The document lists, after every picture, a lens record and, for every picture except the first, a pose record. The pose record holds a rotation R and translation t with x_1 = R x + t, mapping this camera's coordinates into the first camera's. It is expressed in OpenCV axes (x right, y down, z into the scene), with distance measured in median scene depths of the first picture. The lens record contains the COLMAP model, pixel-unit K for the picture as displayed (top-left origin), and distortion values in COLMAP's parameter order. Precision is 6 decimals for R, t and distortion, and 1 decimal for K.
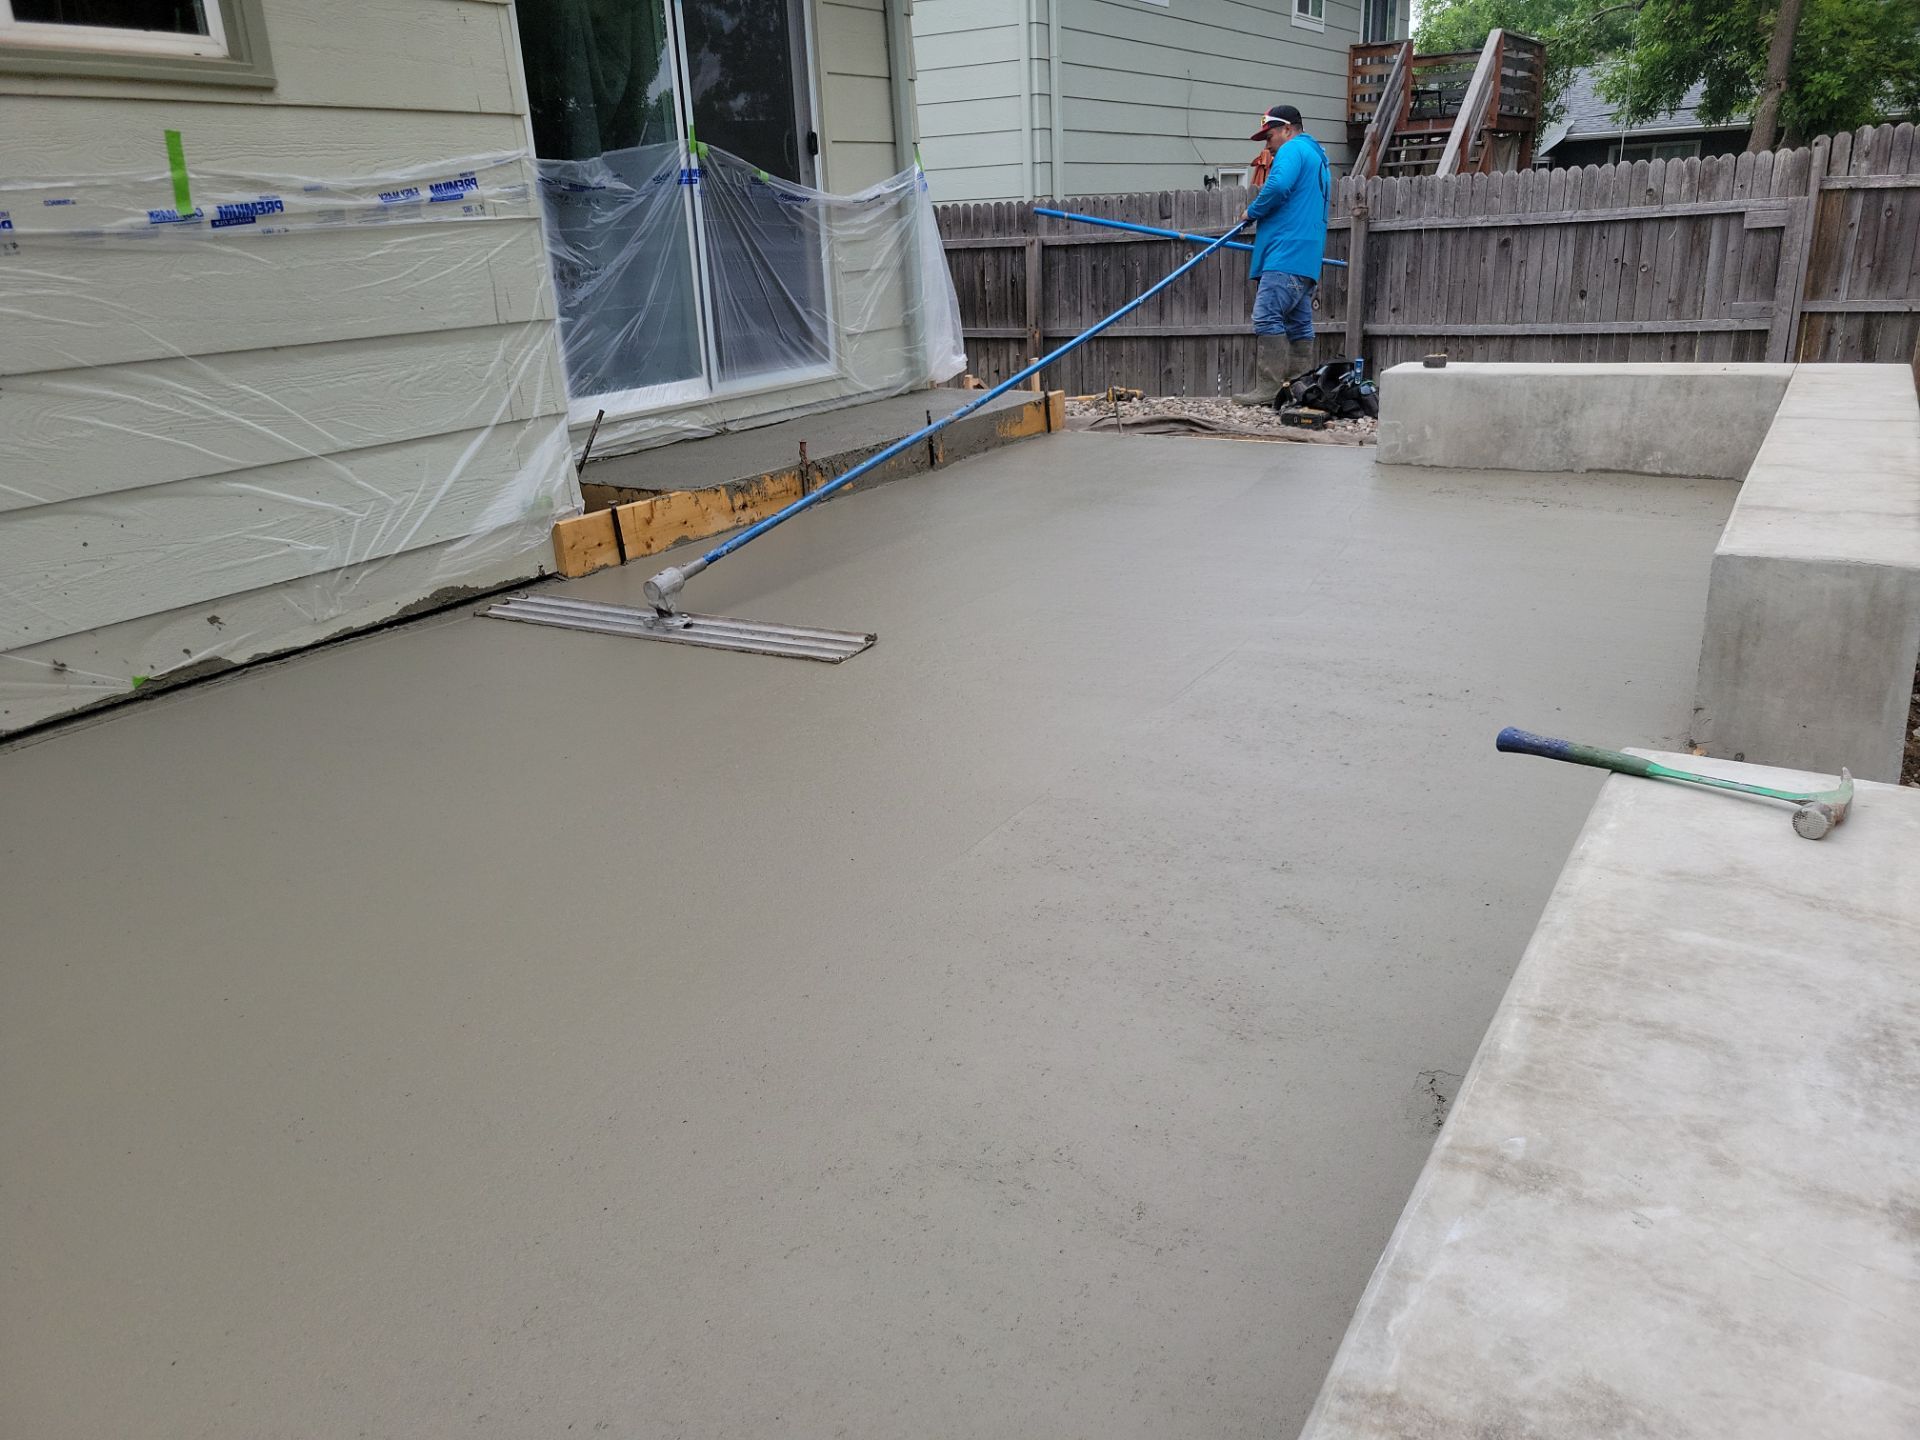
lens RADIAL K [[1450.3, 0, 968.7], [0, 1450.3, 730.5], [0, 0, 1]] dist [0.054115, -0.039102]
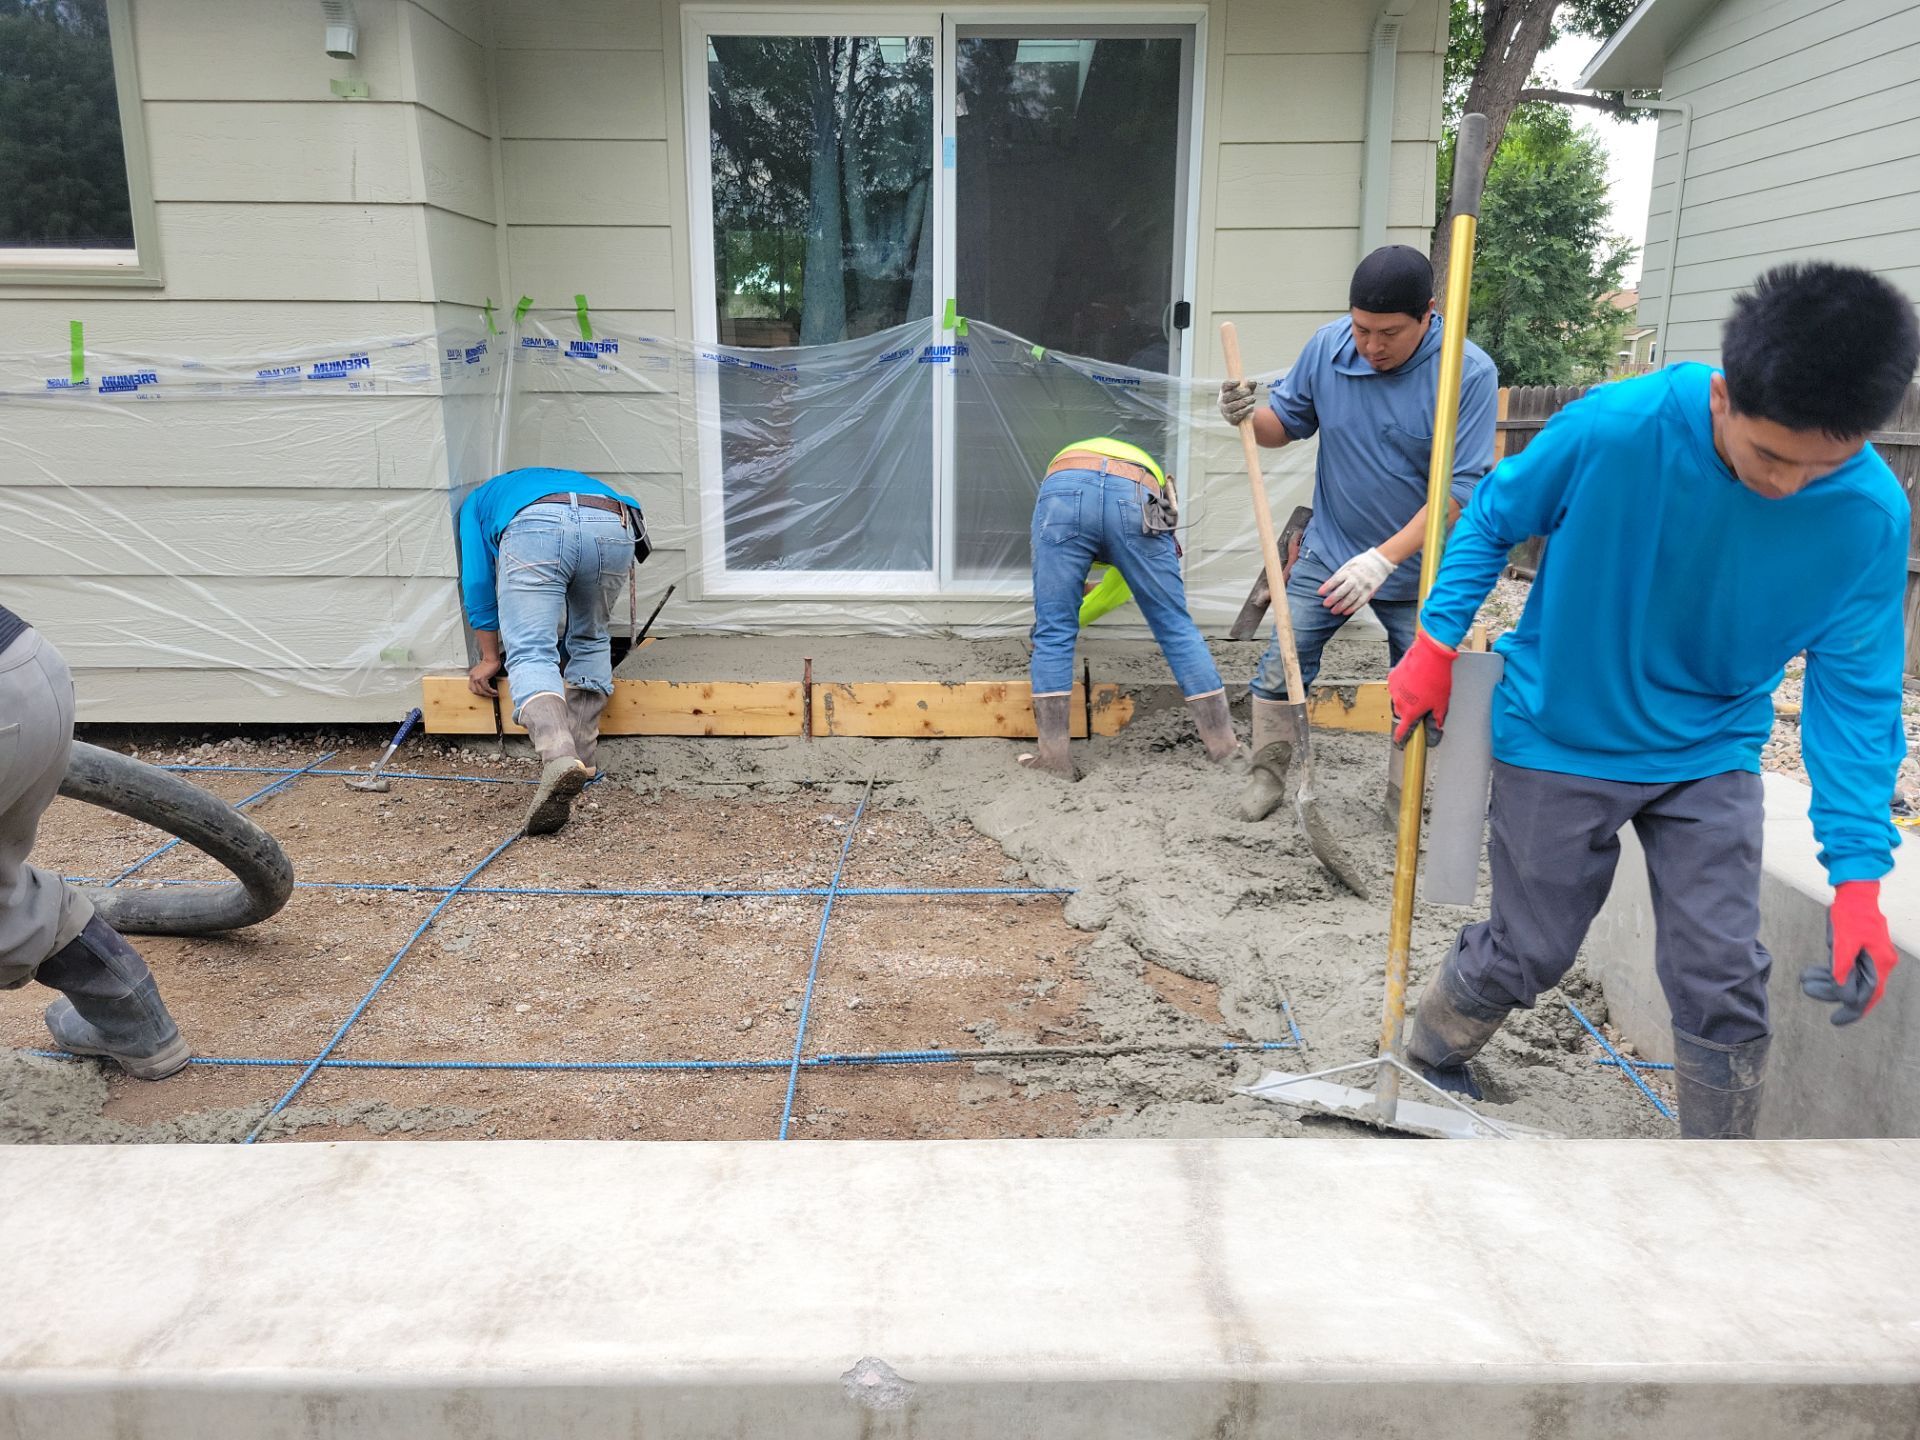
lens RADIAL K [[1431.3, 0, 969.9], [0, 1431.3, 708.0], [0, 0, 1]] dist [0.054043, -0.036678]
pose [[0.508645, 0.233341, -0.828753, 0.465684], [-0.310771, 0.947440, 0.076024, -0.192693], [0.802933, 0.218883, 0.554426, 0.449772]]
